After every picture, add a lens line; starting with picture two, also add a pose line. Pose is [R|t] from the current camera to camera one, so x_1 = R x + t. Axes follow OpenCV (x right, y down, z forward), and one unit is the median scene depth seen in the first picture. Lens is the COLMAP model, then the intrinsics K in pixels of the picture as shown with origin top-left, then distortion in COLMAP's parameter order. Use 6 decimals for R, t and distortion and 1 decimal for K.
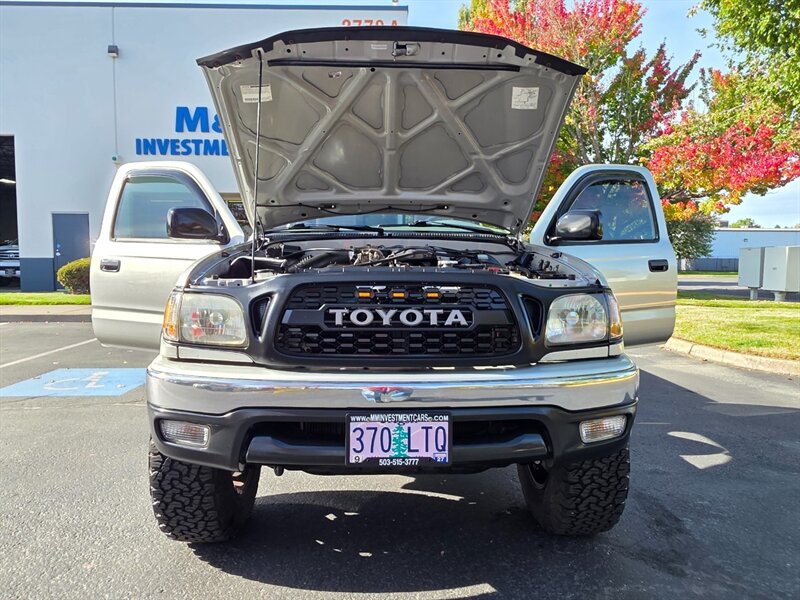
lens RADIAL K [[542.8, 0, 402.4], [0, 542.8, 304.2], [0, 0, 1]] dist [-0.019562, 0.006137]
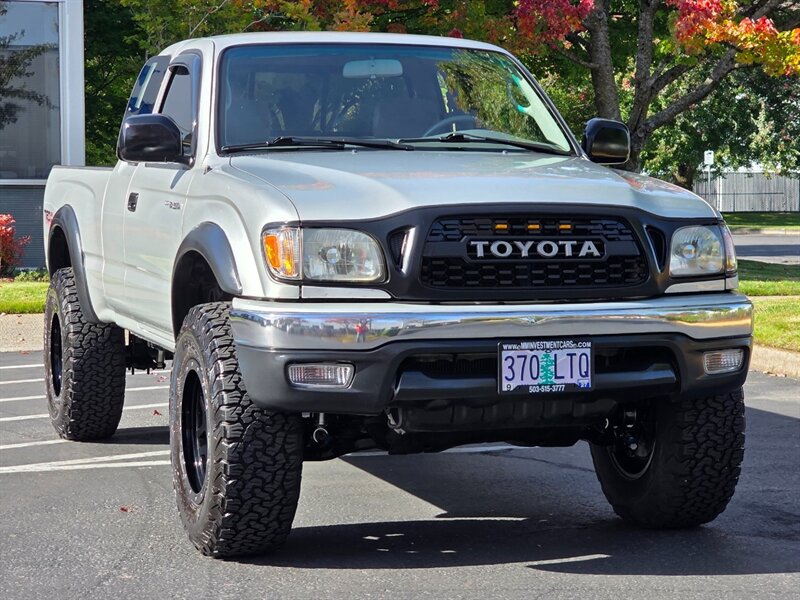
lens RADIAL K [[1939.6, 0, 398.7], [0, 1939.6, 299.7], [0, 0, 1]] dist [-0.275547, 0.000000]
pose [[0.963753, -0.020195, 0.266029, -1.175188], [0.025683, 0.999523, -0.017167, 0.168693], [-0.265556, 0.023377, 0.963812, -2.314066]]
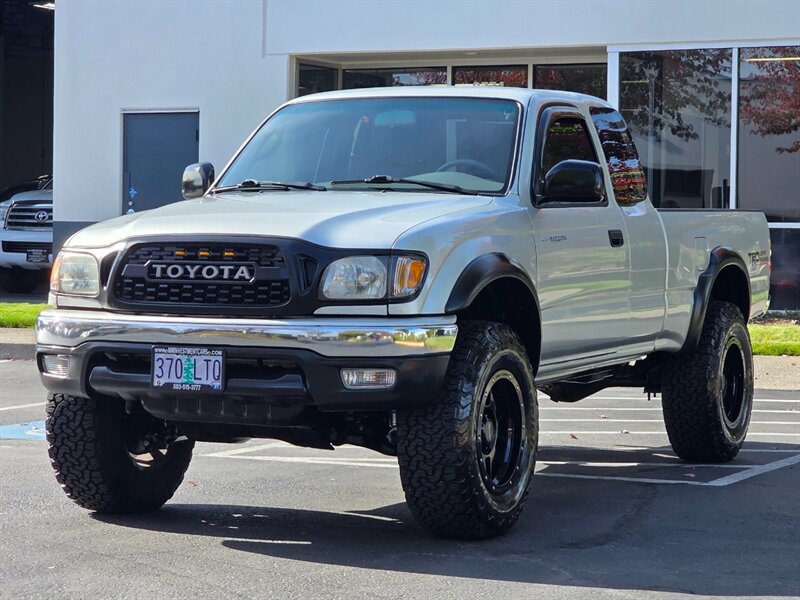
lens RADIAL K [[2150.2, 0, 400.5], [0, 2150.2, 299.3], [0, 0, 1]] dist [-0.279777, 0.000000]
pose [[0.887449, 0.018642, -0.460529, 2.524184], [-0.041850, 0.998313, -0.040234, 0.252482], [0.459002, 0.054978, 0.886733, -2.947595]]
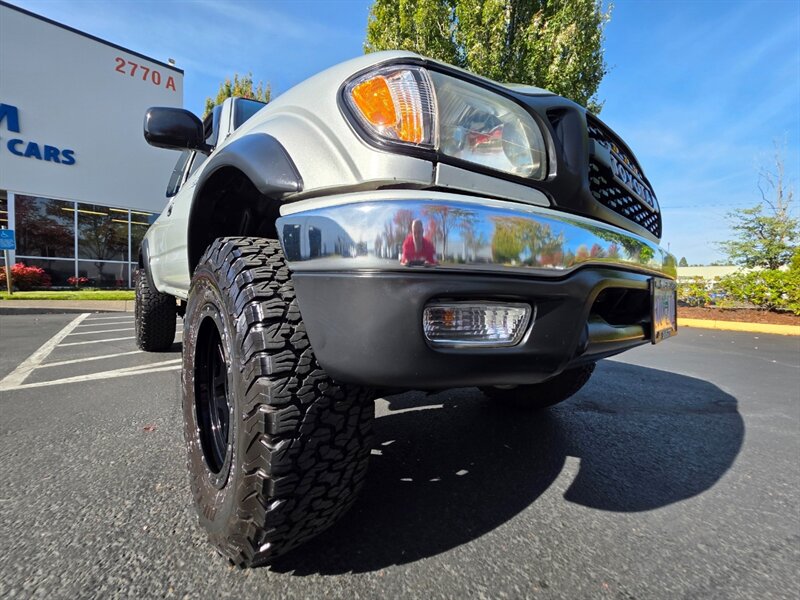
lens RADIAL K [[318.1, 0, 401.2], [0, 318.1, 298.7], [0, 0, 1]] dist [0.000310, -0.000697]
pose [[0.771814, -0.002506, 0.635843, -0.652043], [0.023143, 0.999440, -0.024154, 0.220918], [-0.635427, 0.033358, 0.771440, 0.818330]]
